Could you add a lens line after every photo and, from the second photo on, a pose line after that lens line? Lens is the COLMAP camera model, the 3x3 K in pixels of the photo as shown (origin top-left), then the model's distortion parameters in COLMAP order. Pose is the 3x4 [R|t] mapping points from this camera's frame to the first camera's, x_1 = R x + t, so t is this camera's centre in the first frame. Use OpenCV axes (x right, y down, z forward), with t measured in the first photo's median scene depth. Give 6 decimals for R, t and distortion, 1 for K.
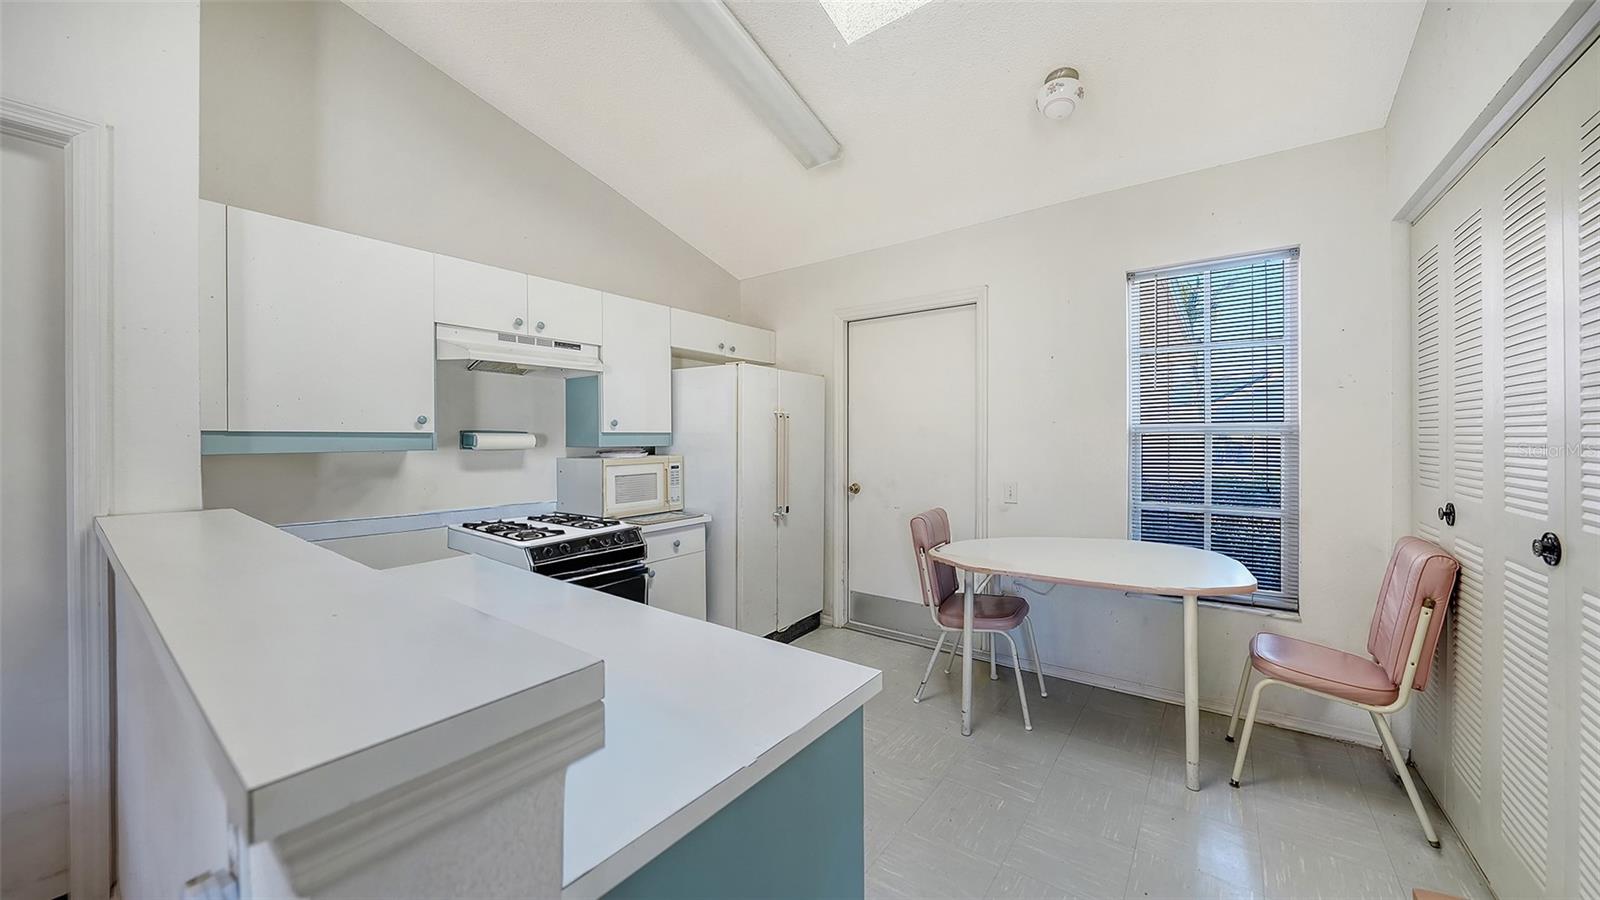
lens RADIAL K [[585.3, 0, 793.5], [0, 585.3, 432.9], [0, 0, 1]] dist [-0.009075, 0.000043]
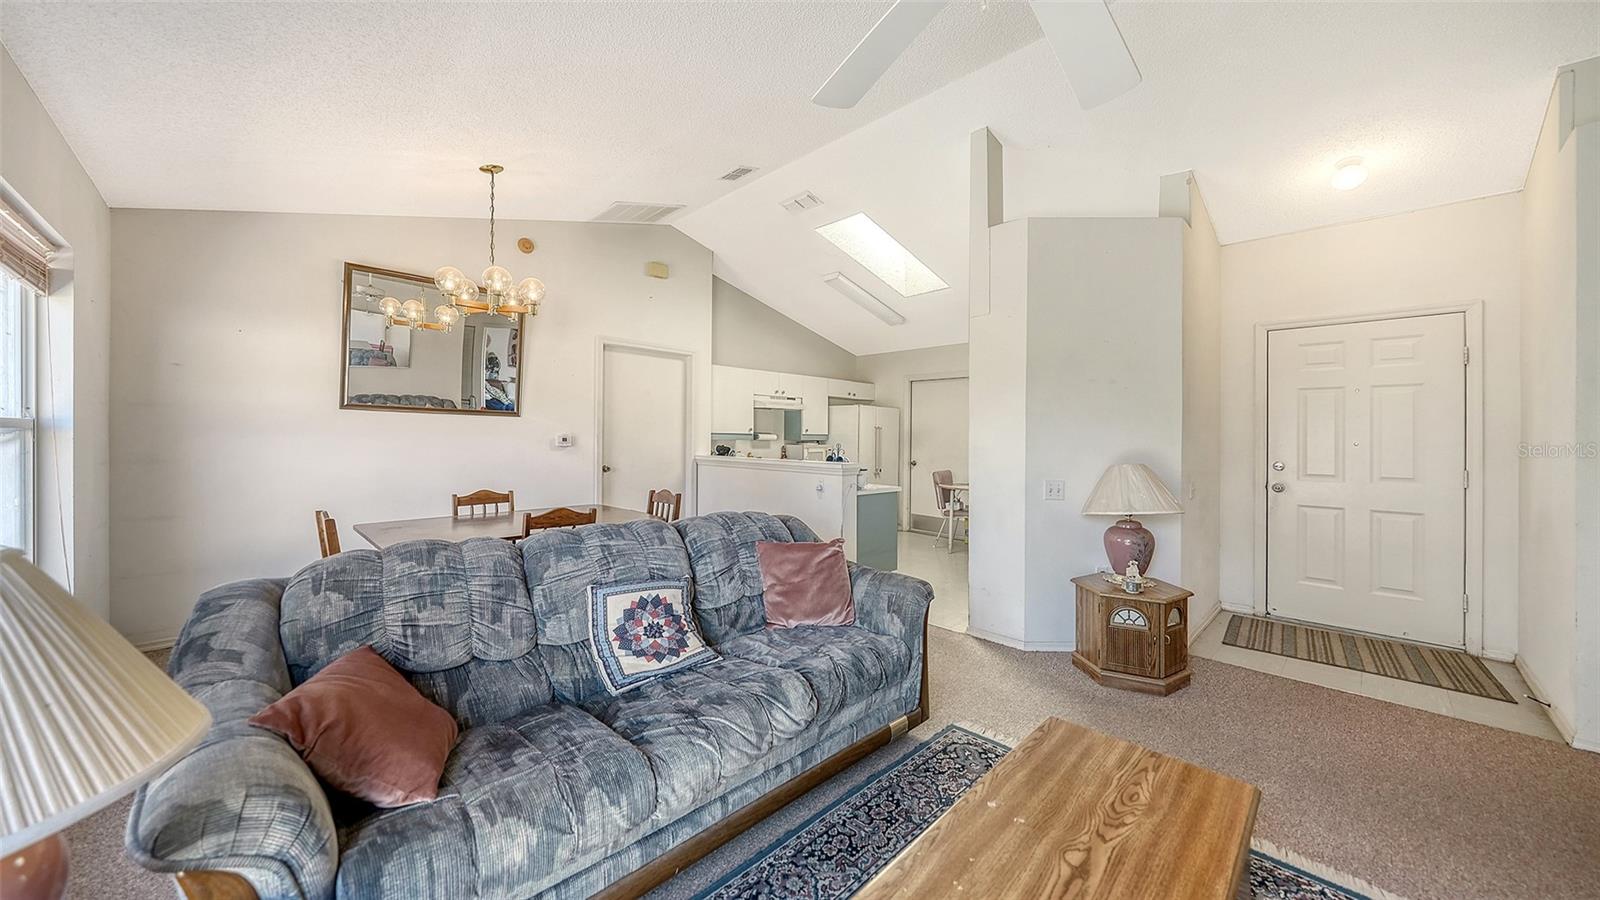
lens RADIAL K [[560.6, 0, 802.3], [0, 560.6, 431.7], [0, 0, 1]] dist [-0.008205, -0.000030]
pose [[0.988194, 0.011181, -0.152798, 0.024557], [-0.012040, 0.999917, -0.004694, 0.000458], [0.152733, 0.006478, 0.988246, -1.321996]]
